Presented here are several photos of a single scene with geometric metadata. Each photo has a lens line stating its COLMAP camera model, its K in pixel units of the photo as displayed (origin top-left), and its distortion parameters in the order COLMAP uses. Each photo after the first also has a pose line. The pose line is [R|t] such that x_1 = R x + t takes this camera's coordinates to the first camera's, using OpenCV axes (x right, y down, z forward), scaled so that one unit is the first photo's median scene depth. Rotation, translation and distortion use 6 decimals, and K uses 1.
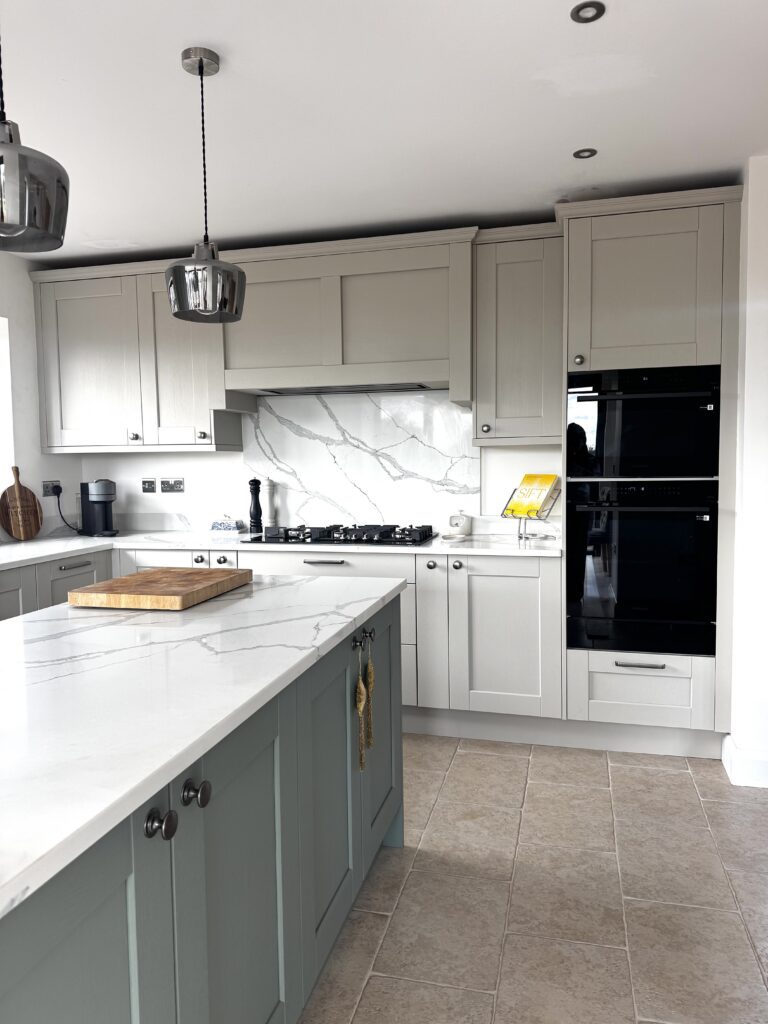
lens RADIAL K [[726.7, 0, 379.2], [0, 726.7, 500.9], [0, 0, 1]] dist [0.227461, -0.405256]
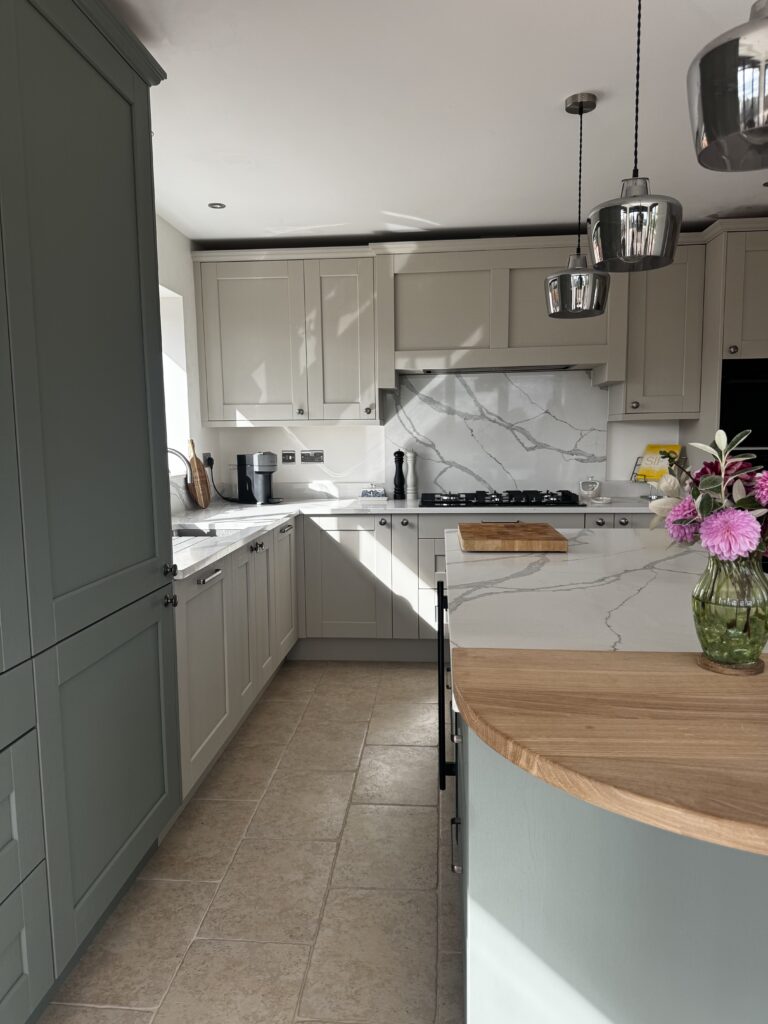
lens RADIAL K [[735.6, 0, 374.0], [0, 735.6, 518.2], [0, 0, 1]] dist [0.091993, -0.115160]
pose [[0.985709, -0.019049, 0.167376, -0.416154], [0.009545, 0.998305, 0.057407, 0.008005], [-0.168186, -0.054989, 0.984220, -0.094785]]
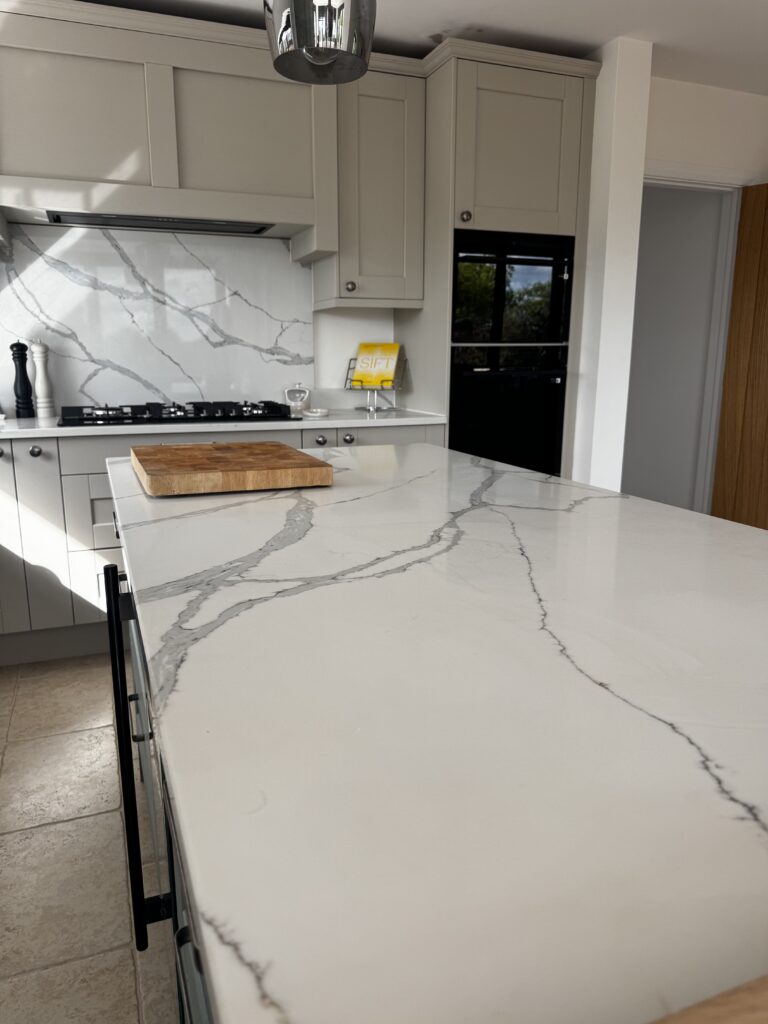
lens RADIAL K [[739.3, 0, 383.2], [0, 739.3, 517.5], [0, 0, 1]] dist [0.060541, -0.099628]
pose [[0.806331, -0.112862, 0.580597, -0.343686], [0.022452, 0.986759, 0.160633, 0.031836], [-0.591038, -0.116488, 0.798188, 0.193122]]
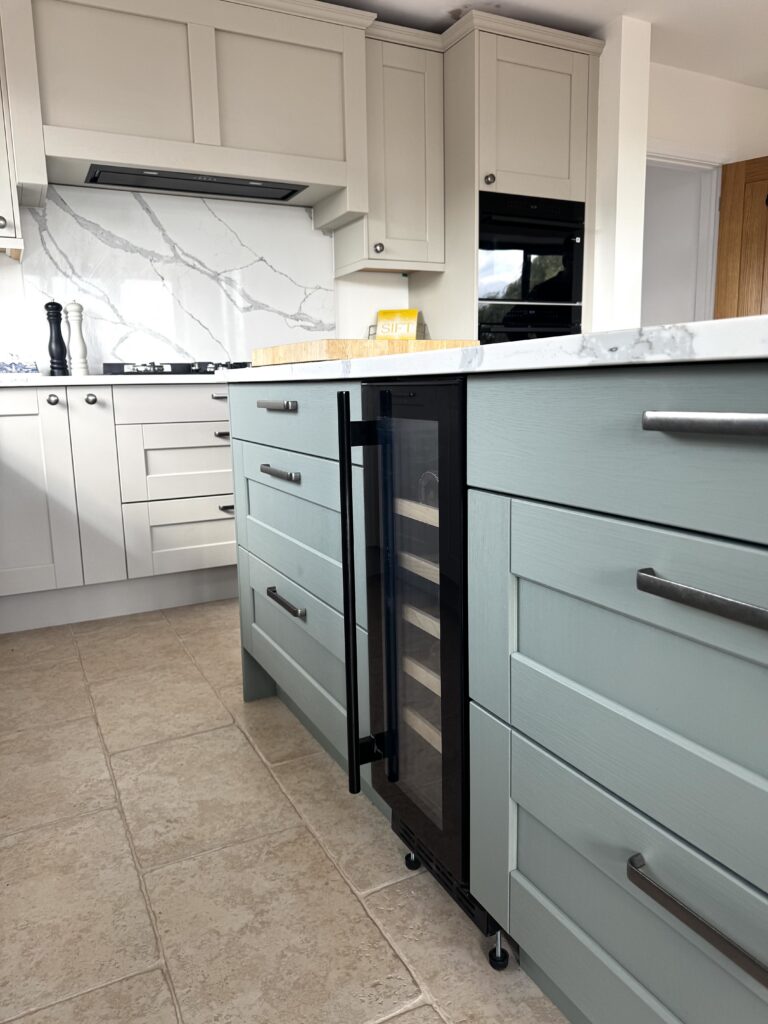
lens RADIAL K [[738.5, 0, 384.0], [0, 738.5, 512.0], [0, 0, 1]] dist [0.038928, -0.063276]
pose [[0.744134, -0.115273, 0.658010, -0.452924], [0.050133, 0.991858, 0.117063, 0.110071], [-0.666147, -0.054122, 0.743854, 0.250498]]
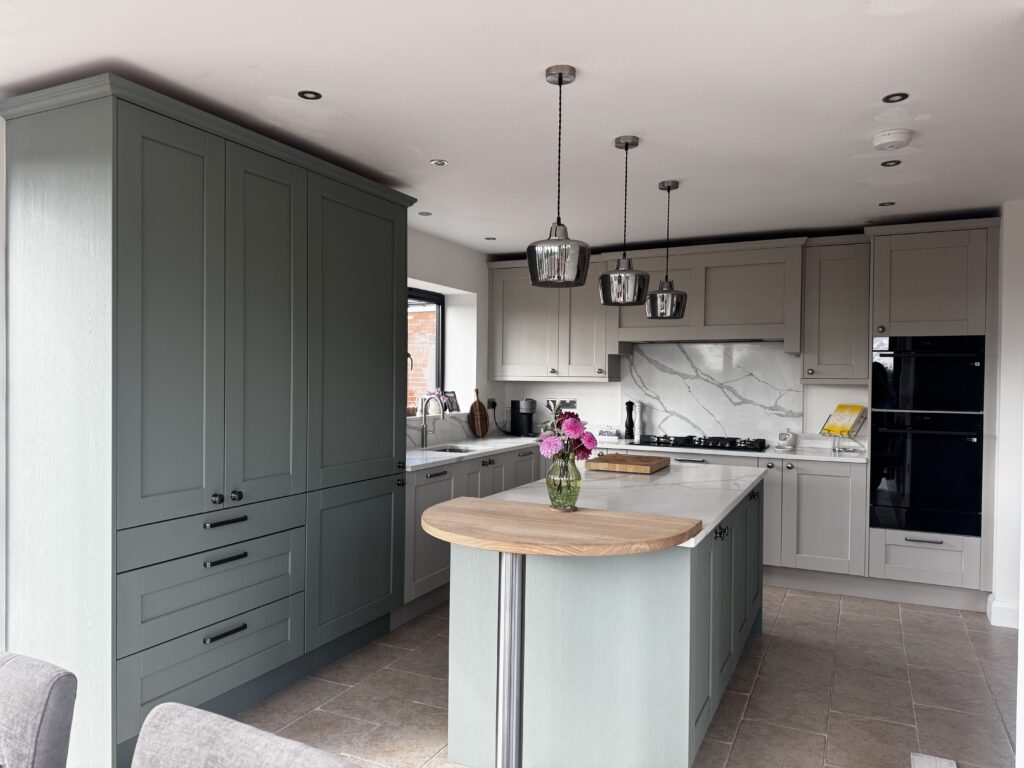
lens RADIAL K [[734.4, 0, 499.3], [0, 734.4, 382.5], [0, 0, 1]] dist [0.091276, -0.112815]
pose [[0.979787, 0.025038, -0.198470, -0.143071], [-0.034479, 0.998425, -0.044257, 0.006035], [0.197050, 0.050205, 0.979107, -0.480748]]
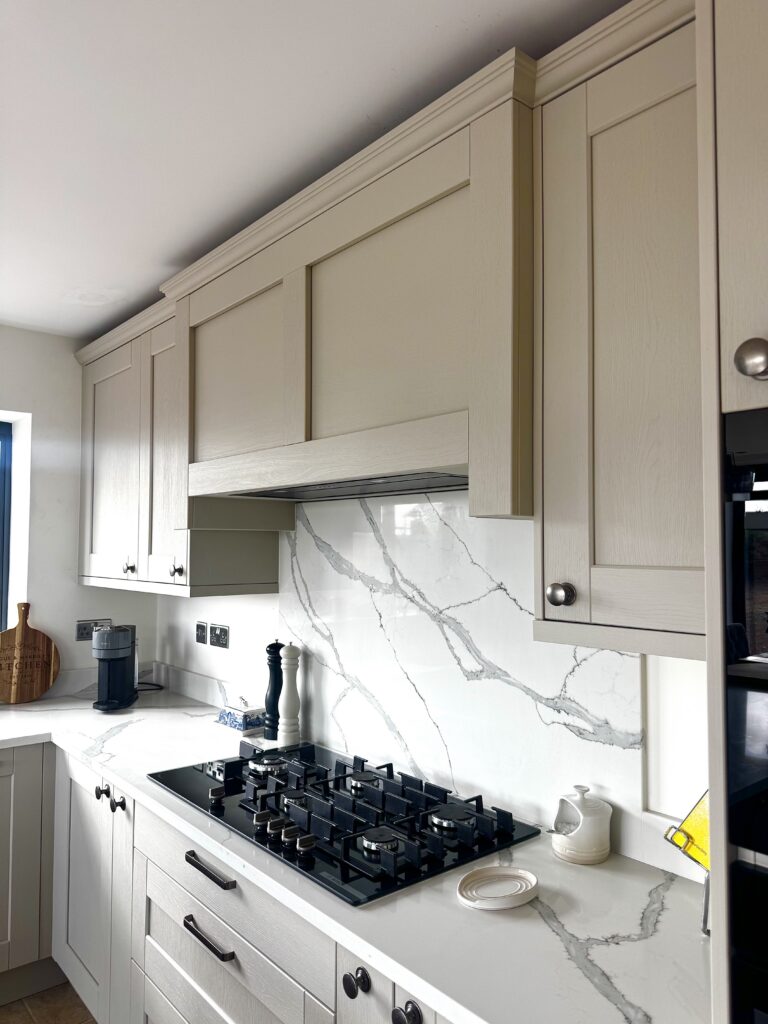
lens RADIAL K [[726.5, 0, 378.7], [0, 726.5, 512.0], [0, 0, 1]] dist [0.071926, -0.051549]
pose [[0.815195, -0.008018, -0.579131, 0.247917], [-0.051172, 0.994997, -0.085806, -0.093021], [0.576922, 0.099584, 0.810706, 0.594826]]
